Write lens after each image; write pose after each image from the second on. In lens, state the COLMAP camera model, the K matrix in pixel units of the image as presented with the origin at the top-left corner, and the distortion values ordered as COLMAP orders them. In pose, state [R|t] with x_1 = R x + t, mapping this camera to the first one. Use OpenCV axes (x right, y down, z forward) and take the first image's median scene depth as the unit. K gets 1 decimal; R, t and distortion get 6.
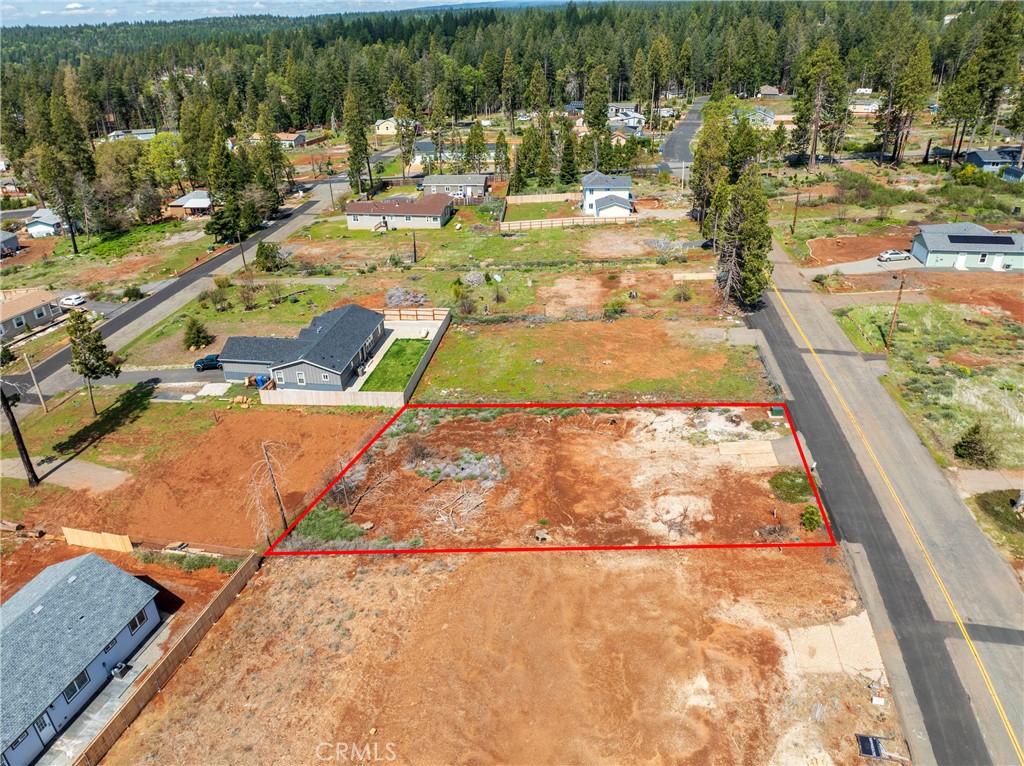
lens RADIAL K [[721.9, 0, 518.0], [0, 721.9, 377.1], [0, 0, 1]] dist [-0.030012, -0.007979]
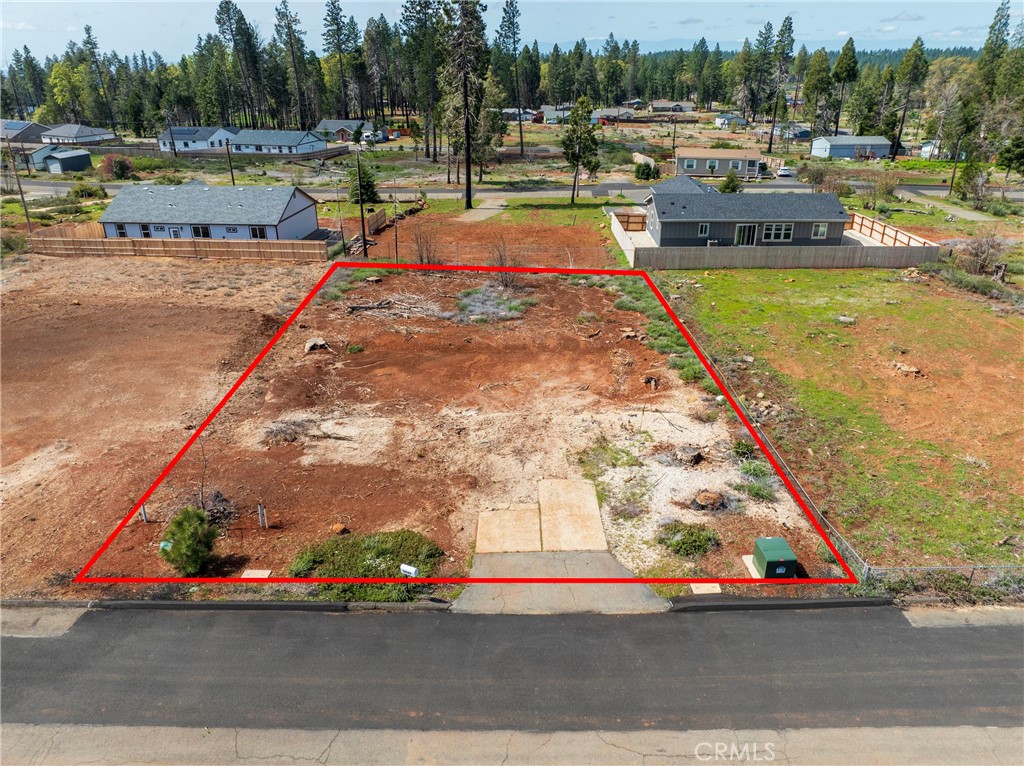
lens RADIAL K [[721.9, 0, 518.0], [0, 721.9, 377.1], [0, 0, 1]] dist [-0.030012, -0.007979]
pose [[0.127240, 0.430502, -0.893576, 0.587412], [-0.448695, 0.828430, 0.335225, -0.067838], [0.884581, 0.358289, 0.298573, 0.807061]]
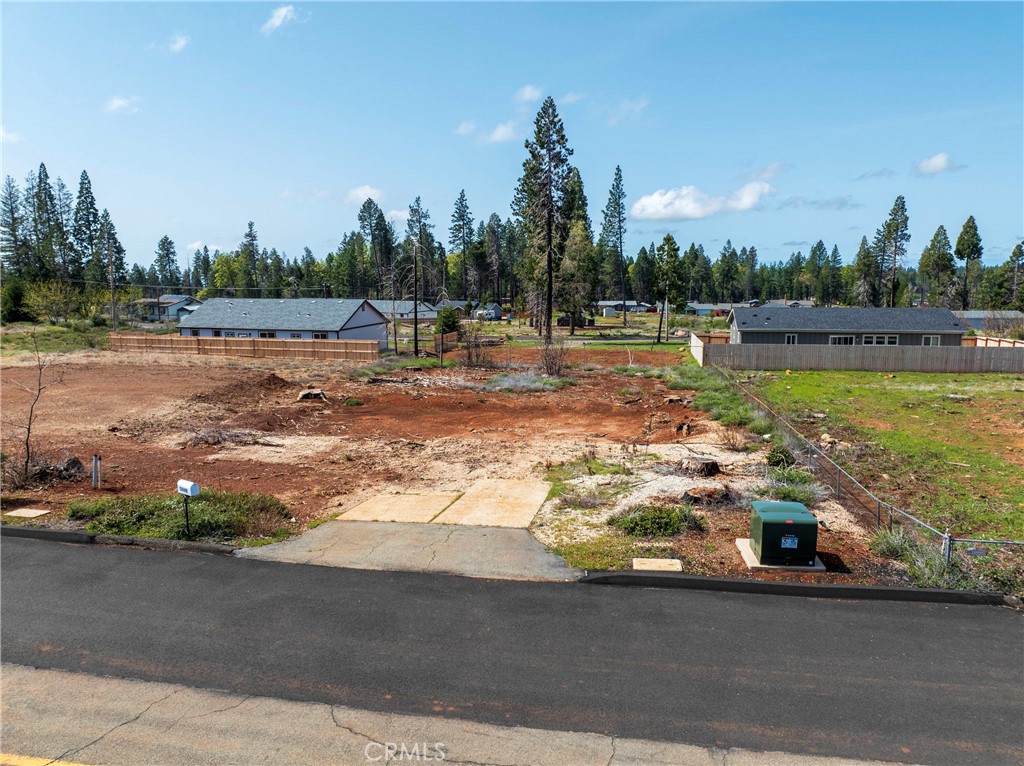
lens RADIAL K [[721.9, 0, 518.0], [0, 721.9, 377.1], [0, 0, 1]] dist [-0.030012, -0.007979]
pose [[-0.044780, 0.168566, -0.984673, 0.536508], [-0.449397, 0.876900, 0.170553, 0.013099], [0.892209, 0.450147, 0.036486, 0.936476]]
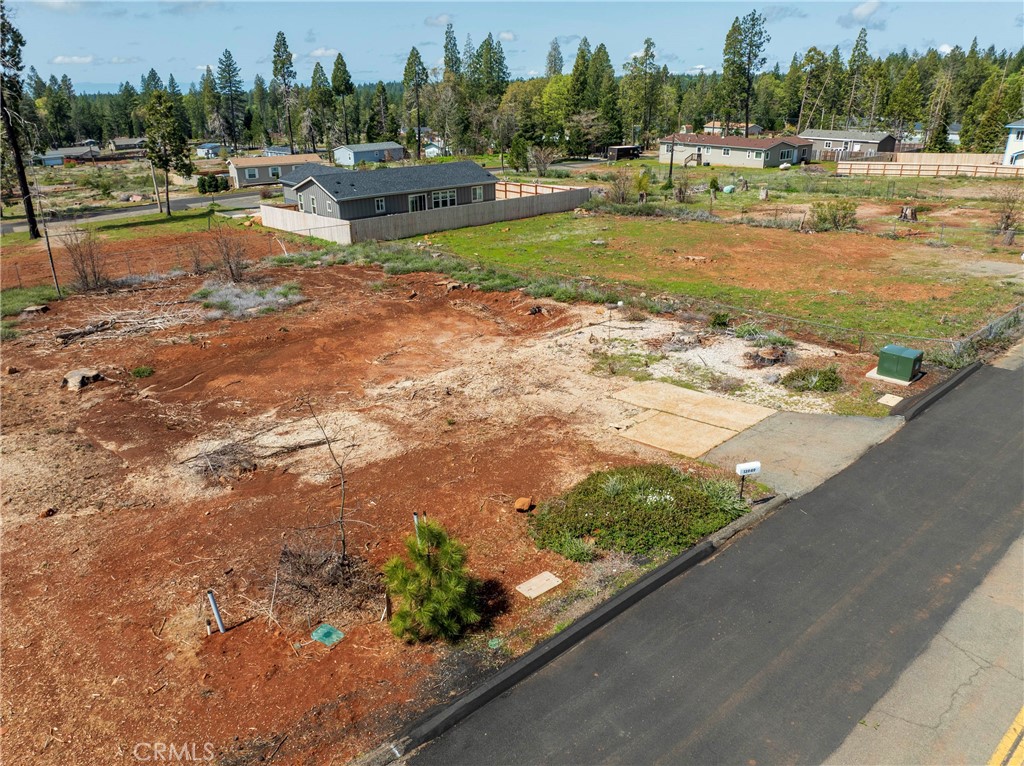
lens RADIAL K [[721.9, 0, 518.0], [0, 721.9, 377.1], [0, 0, 1]] dist [-0.030012, -0.007979]
pose [[0.743796, 0.262925, -0.614522, 0.437583], [-0.308093, 0.950753, 0.033878, 0.095623], [0.593166, 0.164132, 0.788172, 0.664800]]
